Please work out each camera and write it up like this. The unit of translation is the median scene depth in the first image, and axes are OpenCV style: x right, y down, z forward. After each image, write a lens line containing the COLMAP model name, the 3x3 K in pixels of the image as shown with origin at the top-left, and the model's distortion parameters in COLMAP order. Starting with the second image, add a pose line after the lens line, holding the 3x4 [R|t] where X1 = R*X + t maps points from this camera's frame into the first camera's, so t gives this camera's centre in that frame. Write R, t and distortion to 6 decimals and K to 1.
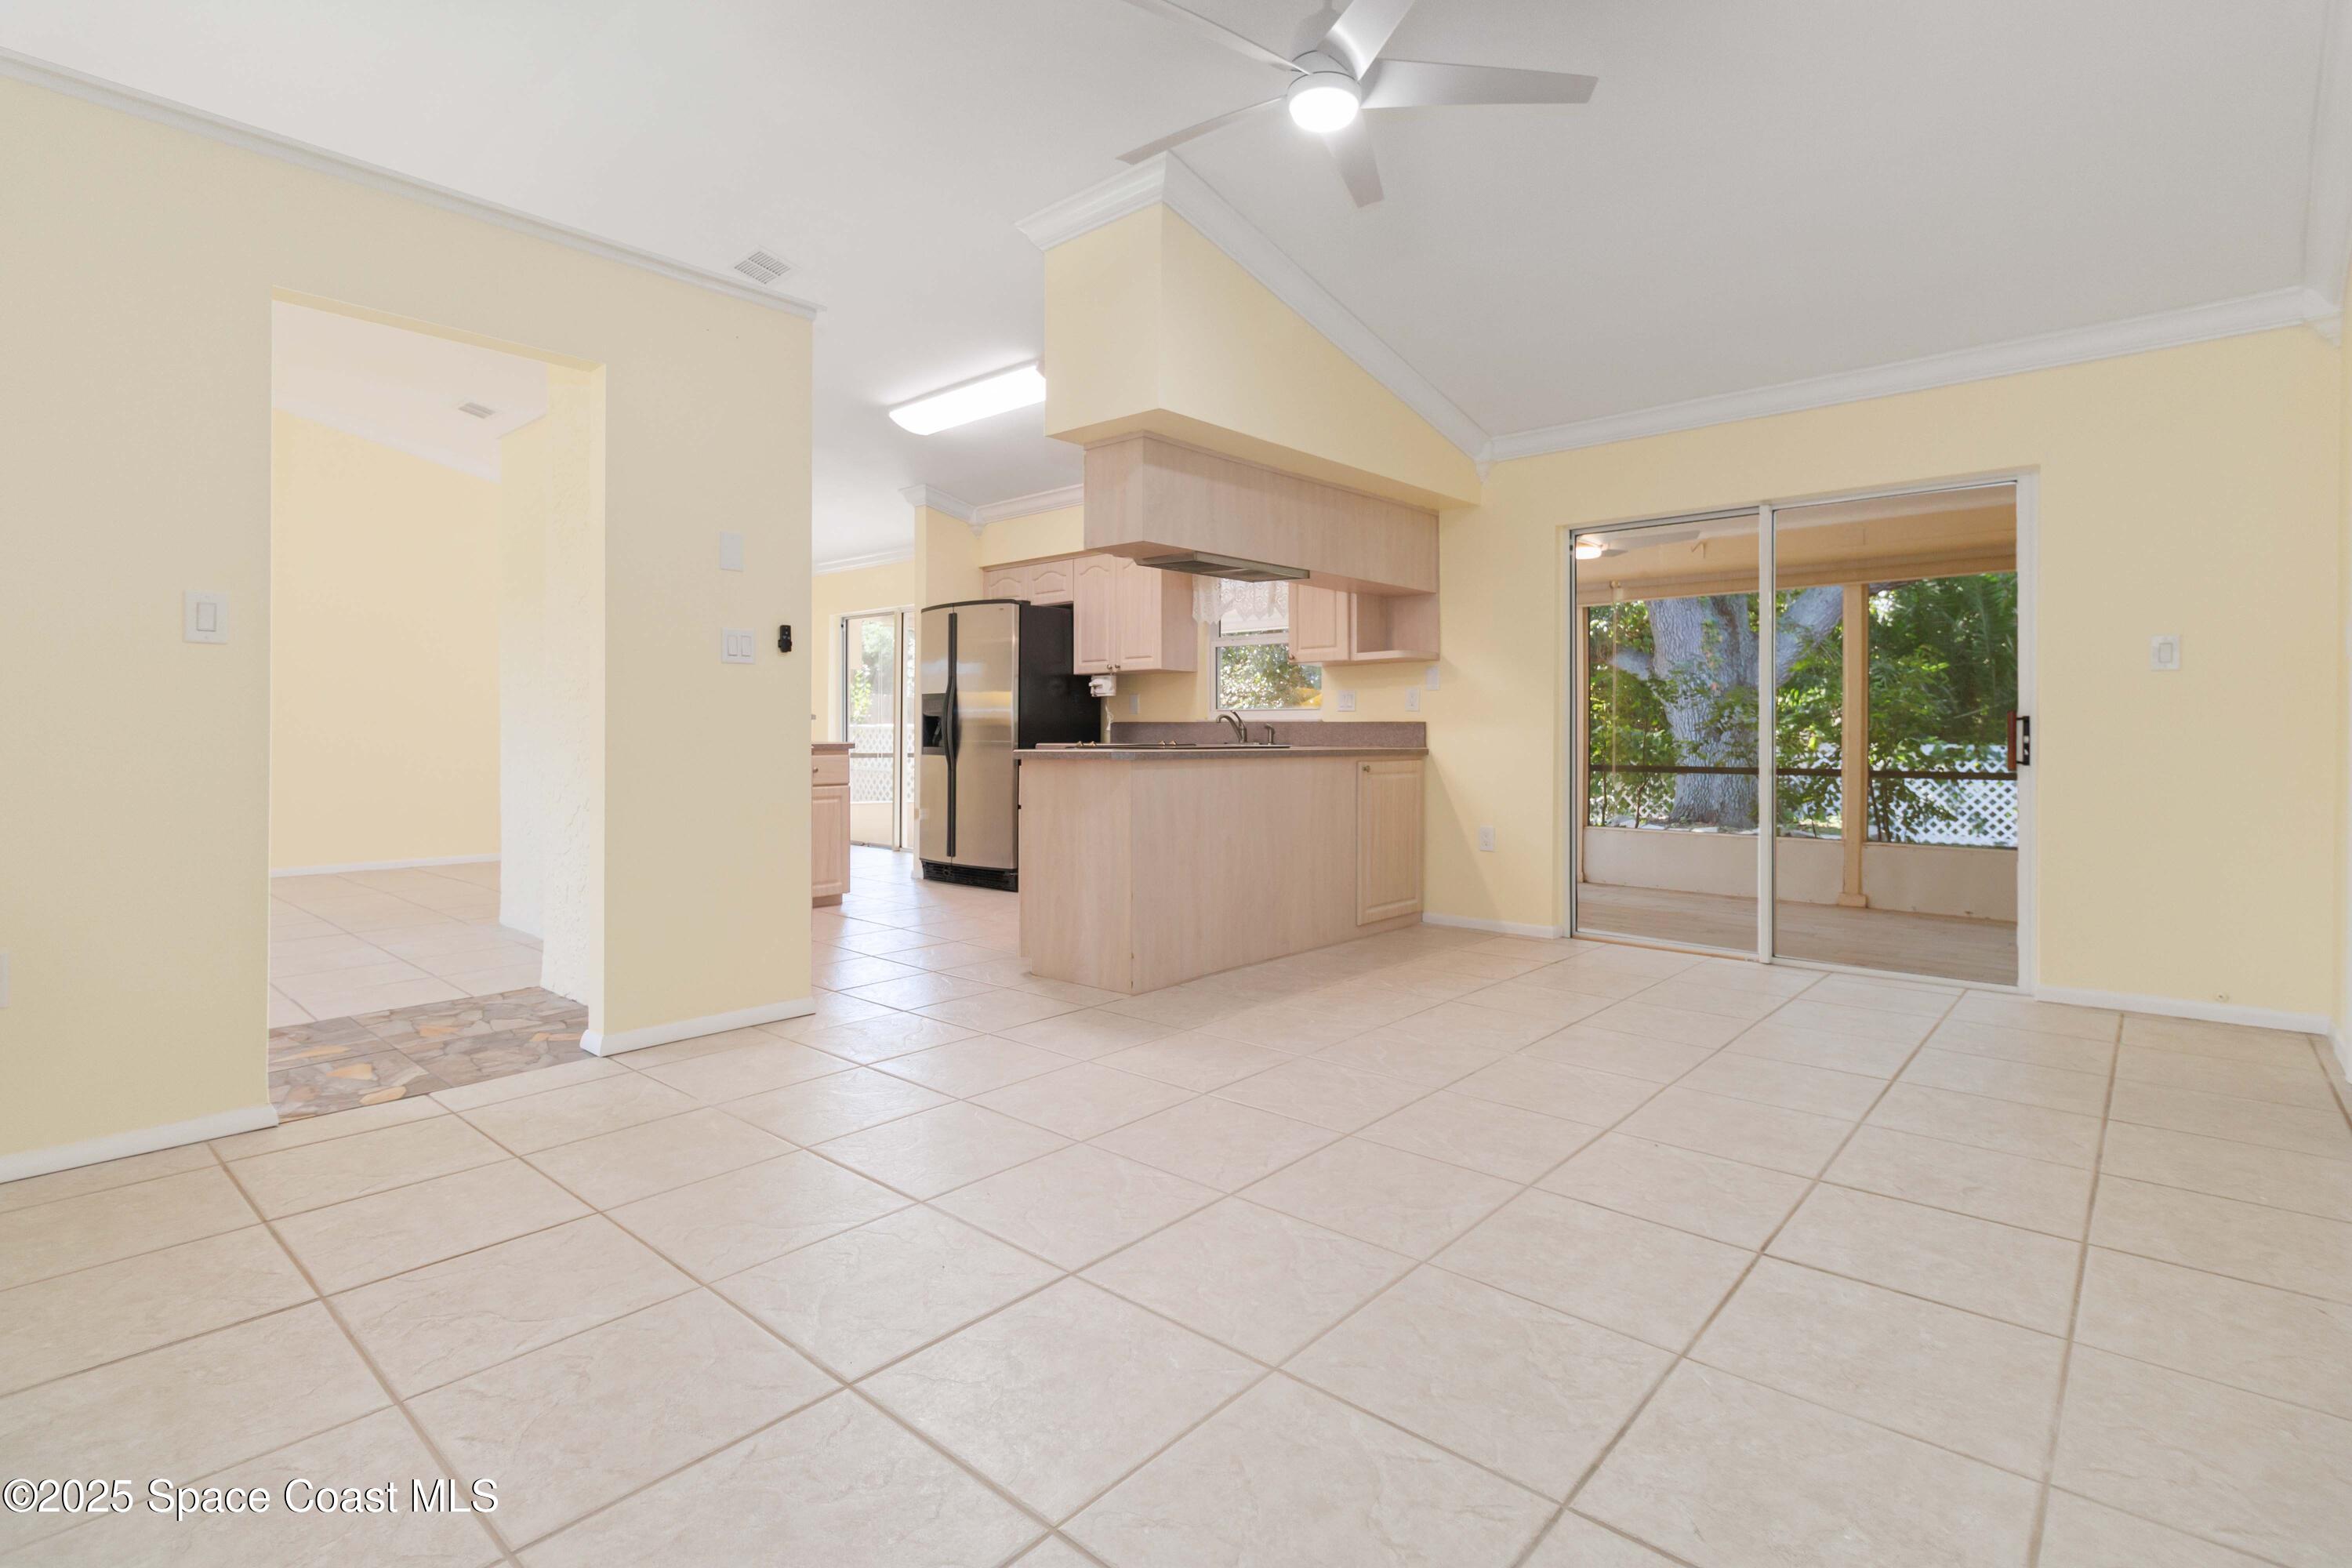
lens RADIAL K [[1120.2, 0, 1182.9], [0, 1120.2, 731.0], [0, 0, 1]] dist [0.000440, 0.000280]
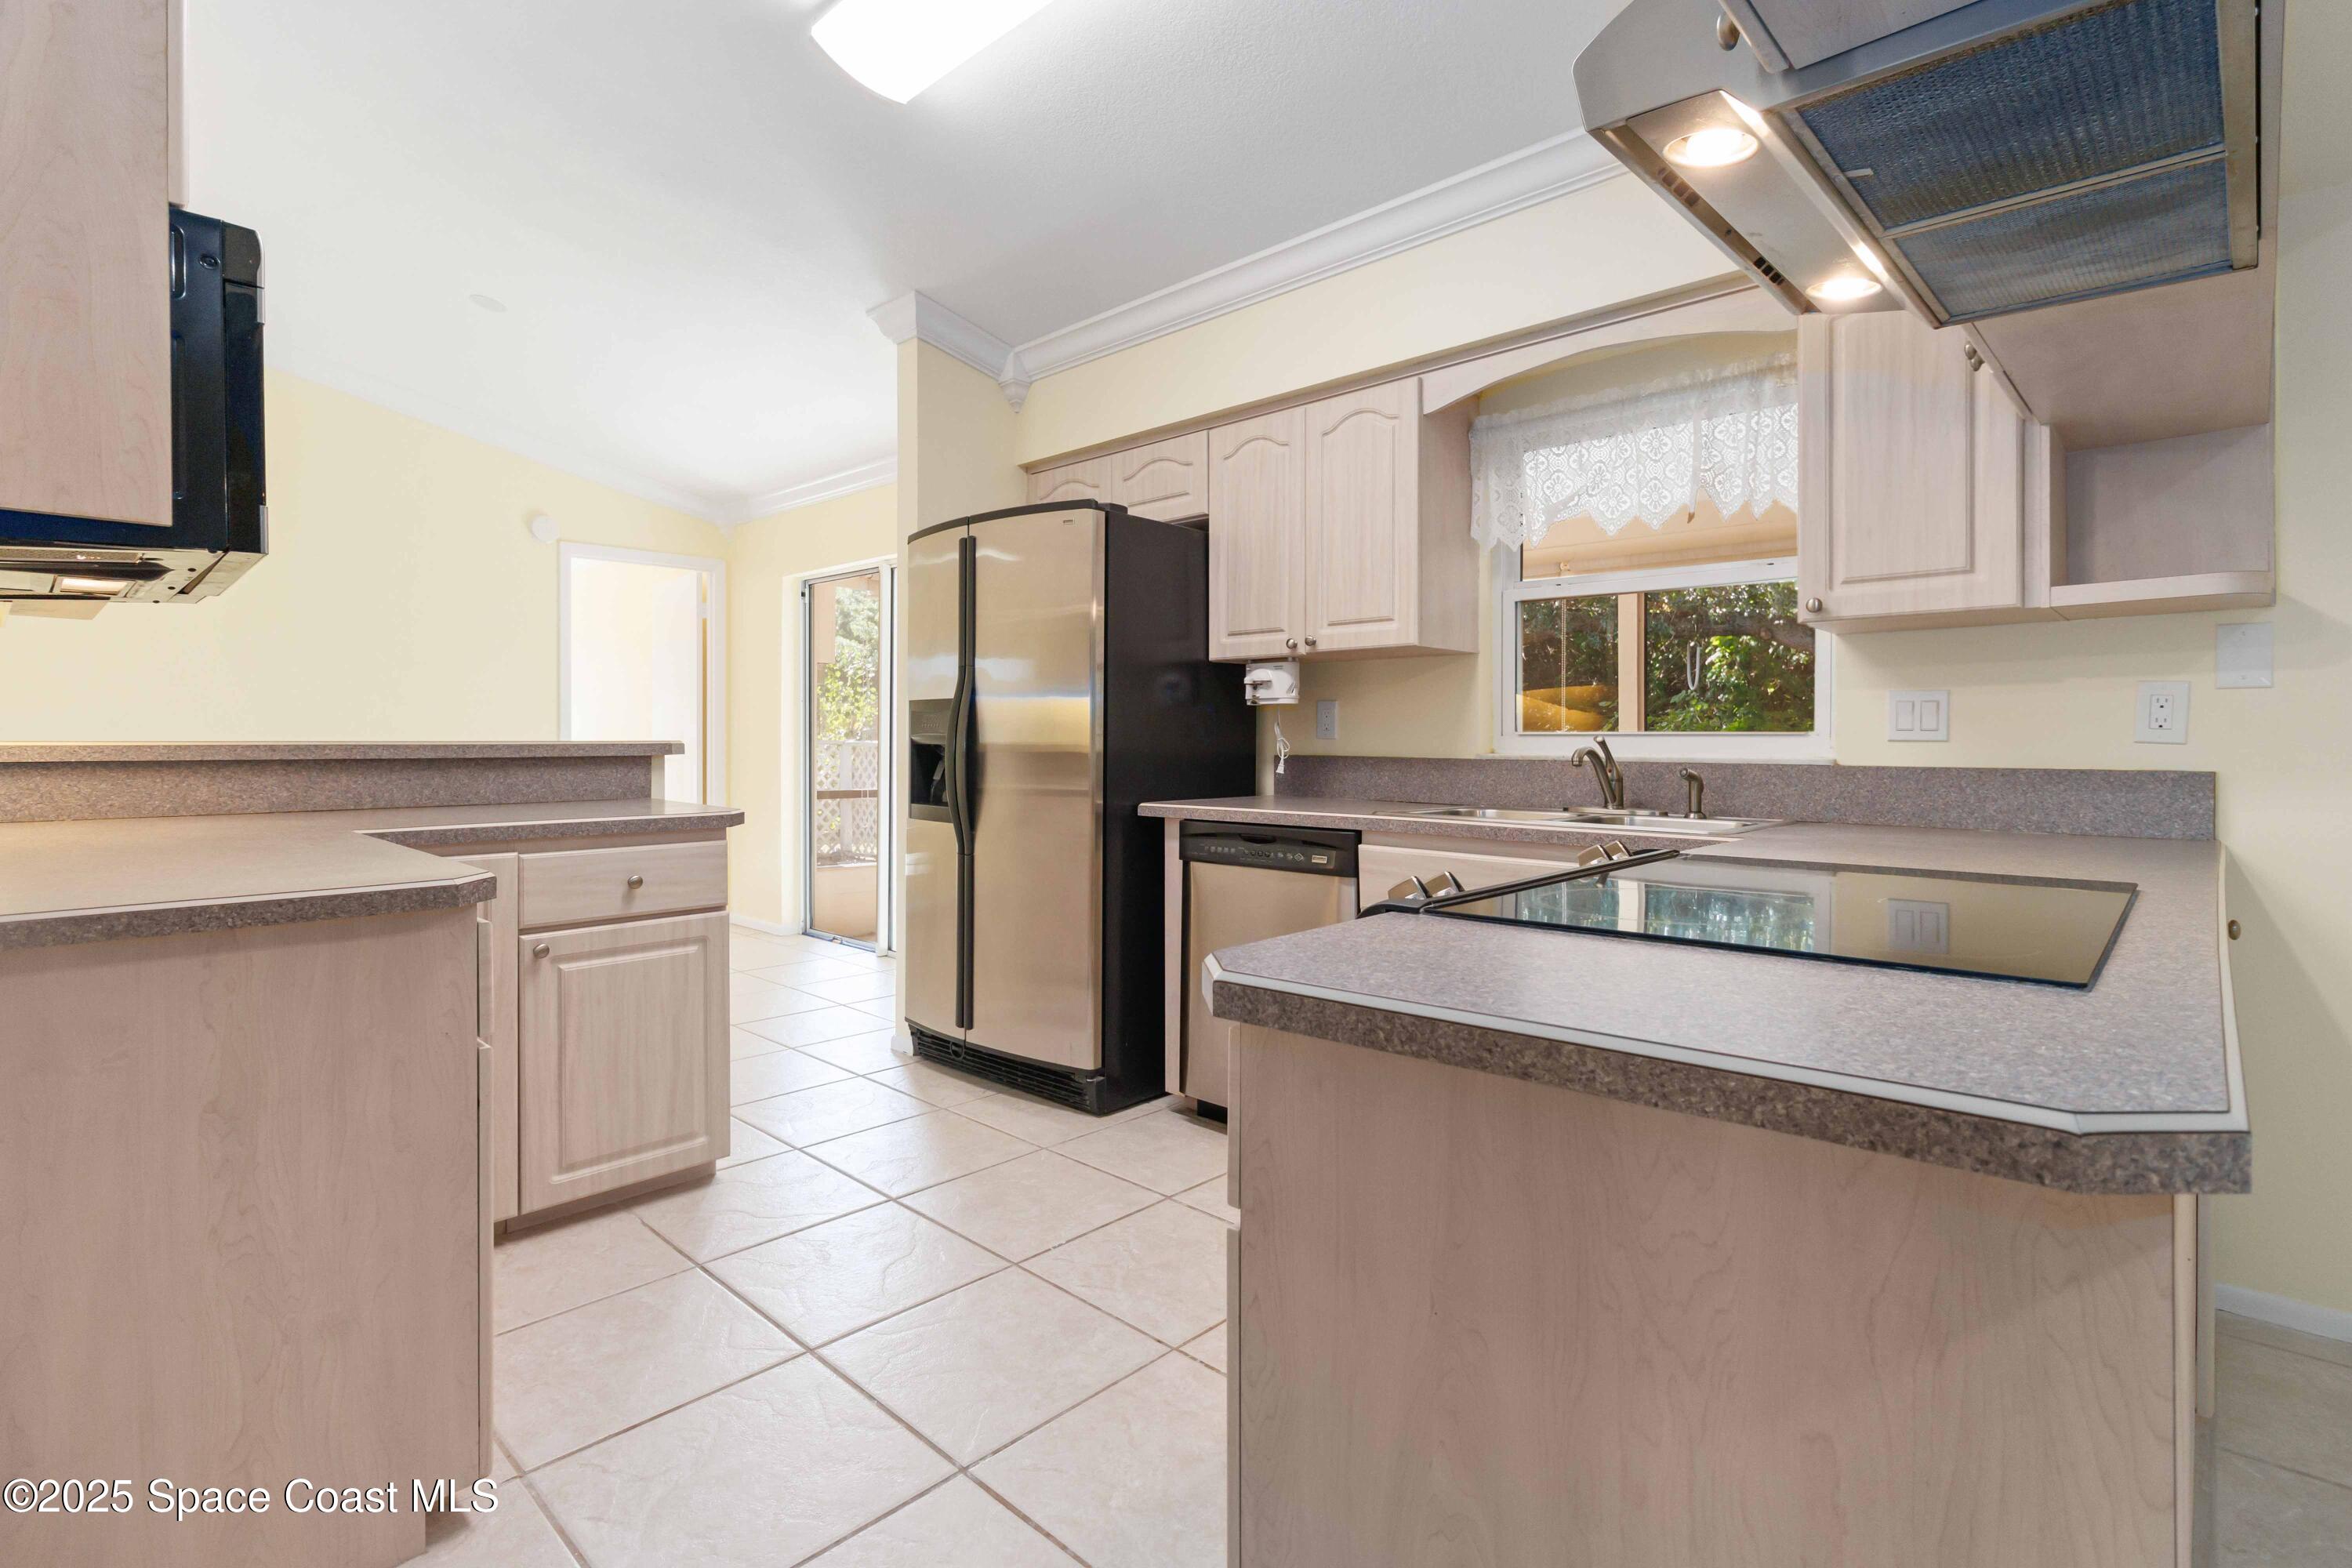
lens RADIAL K [[1121.5, 0, 1180.7], [0, 1121.5, 741.4], [0, 0, 1]] dist [0.001984, 0.000185]
pose [[0.999574, -0.000262, -0.029202, -0.101037], [0.000348, 0.999996, 0.002956, -0.017114], [0.029201, -0.002965, 0.999569, 0.529576]]
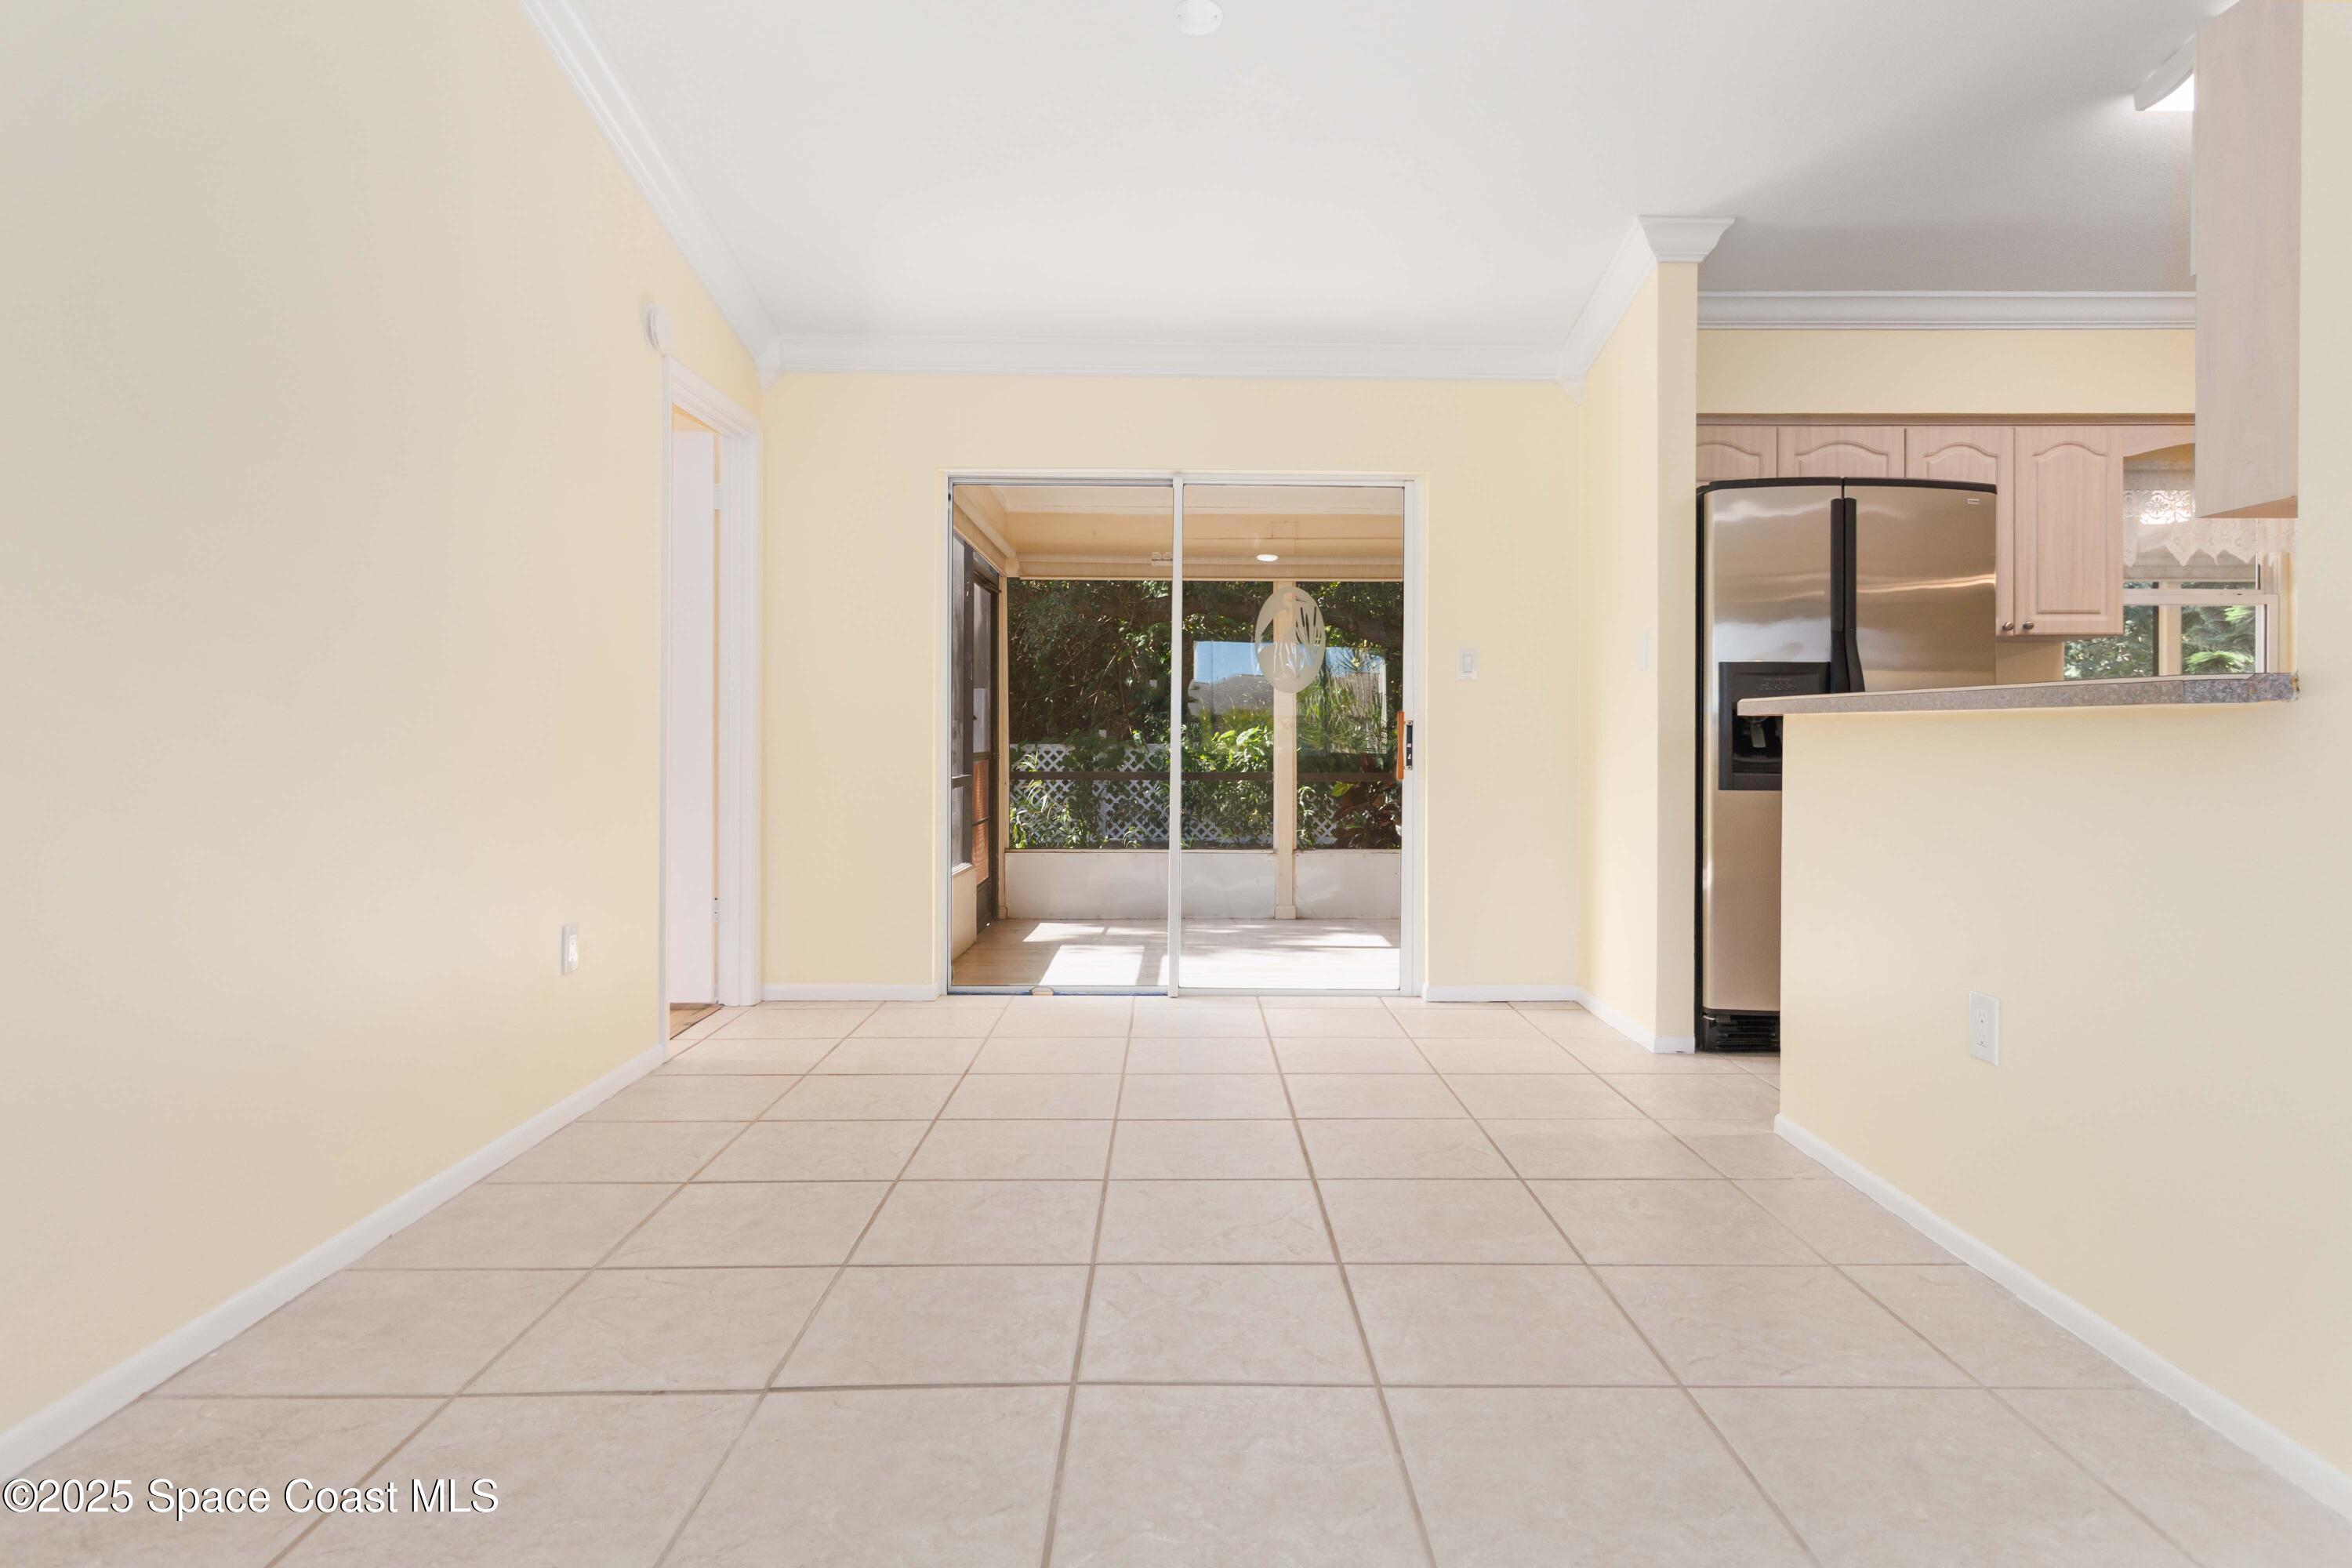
lens RADIAL K [[1305.2, 0, 1196.5], [0, 1305.2, 737.2], [0, 0, 1]] dist [0.002267, 0.000676]
pose [[0.739531, -0.001559, 0.673121, -0.830130], [-0.001972, 0.999988, 0.004482, -0.003725], [-0.673120, -0.004641, 0.739519, 0.804165]]
